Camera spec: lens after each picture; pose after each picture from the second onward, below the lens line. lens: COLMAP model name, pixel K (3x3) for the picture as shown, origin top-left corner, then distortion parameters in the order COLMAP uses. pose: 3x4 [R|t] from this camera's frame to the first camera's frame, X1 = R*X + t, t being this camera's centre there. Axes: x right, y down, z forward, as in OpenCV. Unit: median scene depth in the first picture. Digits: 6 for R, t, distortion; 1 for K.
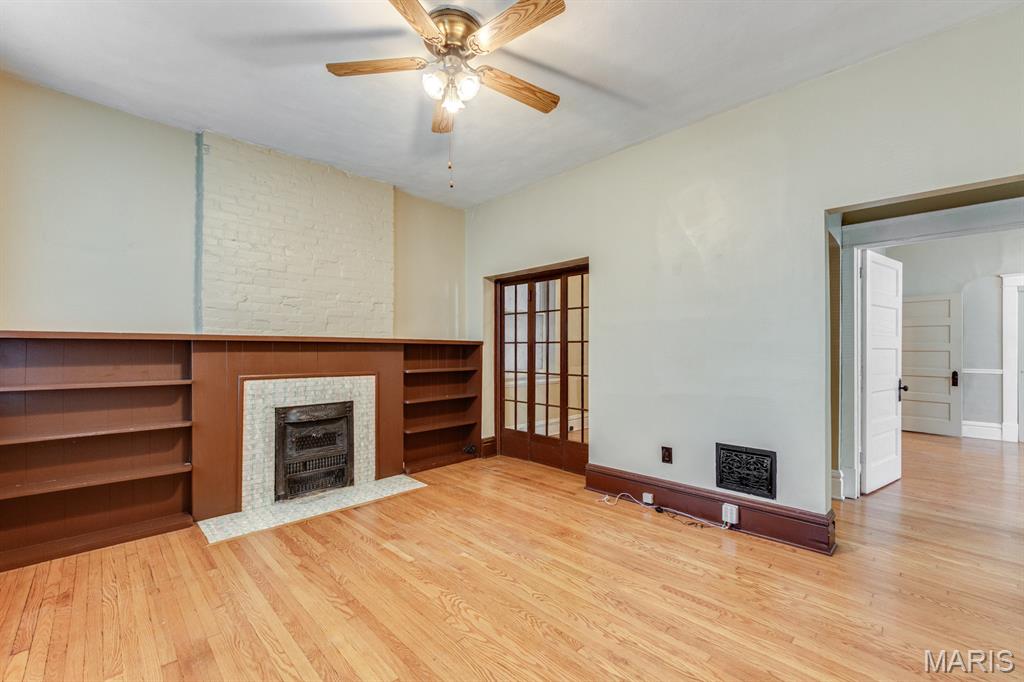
lens RADIAL K [[410.6, 0, 498.3], [0, 410.6, 347.8], [0, 0, 1]] dist [0.003177, 0.000282]
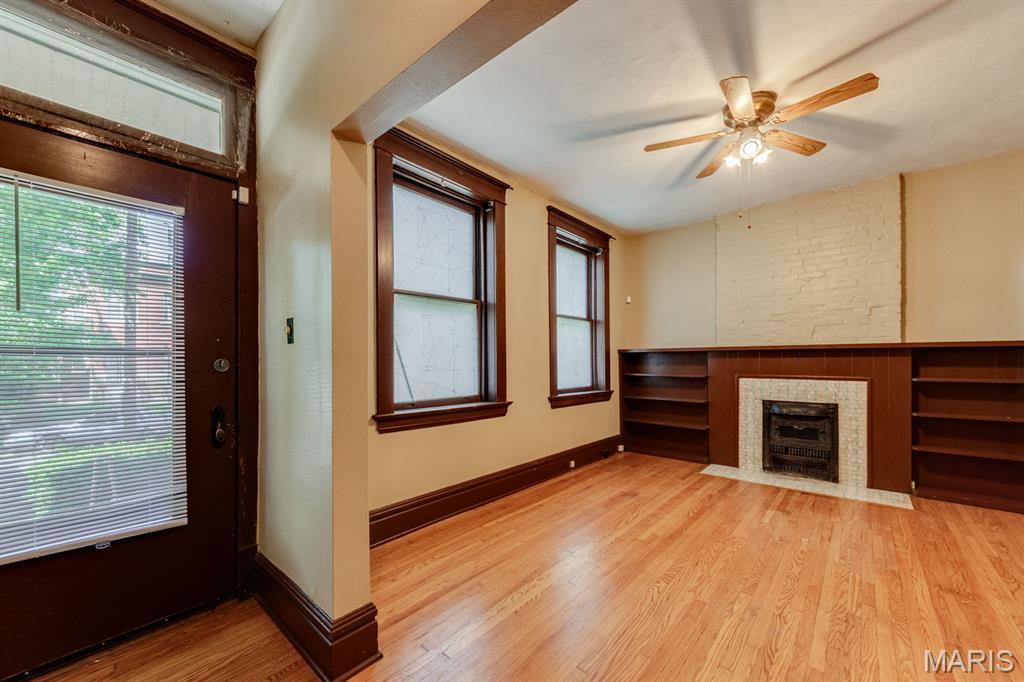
lens RADIAL K [[396.4, 0, 515.0], [0, 396.4, 358.9], [0, 0, 1]] dist [0.000280, -0.001352]
pose [[0.073600, -0.003924, -0.997280, 0.611557], [0.016428, 0.999861, -0.002722, 0.002681], [0.997153, -0.016183, 0.073654, 0.097691]]
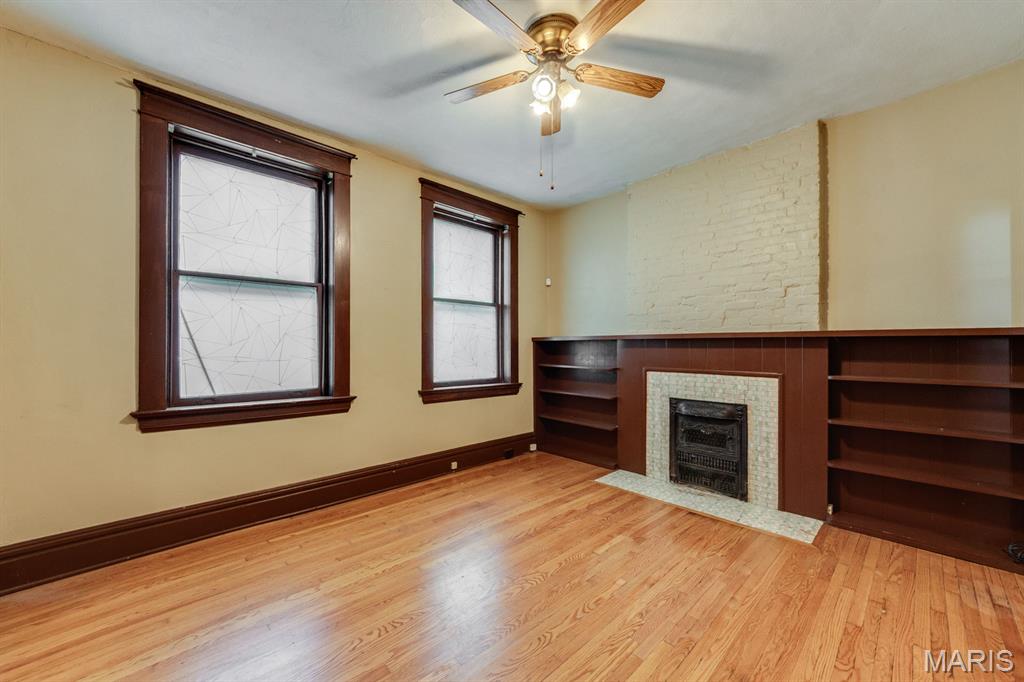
lens RADIAL K [[396.4, 0, 504.9], [0, 396.4, 345.6], [0, 0, 1]] dist [0.000280, -0.001352]
pose [[-0.020667, -0.003529, -0.999780, 0.504652], [0.011764, 0.999924, -0.003773, 0.000527], [0.999717, -0.011840, -0.020624, 0.511393]]
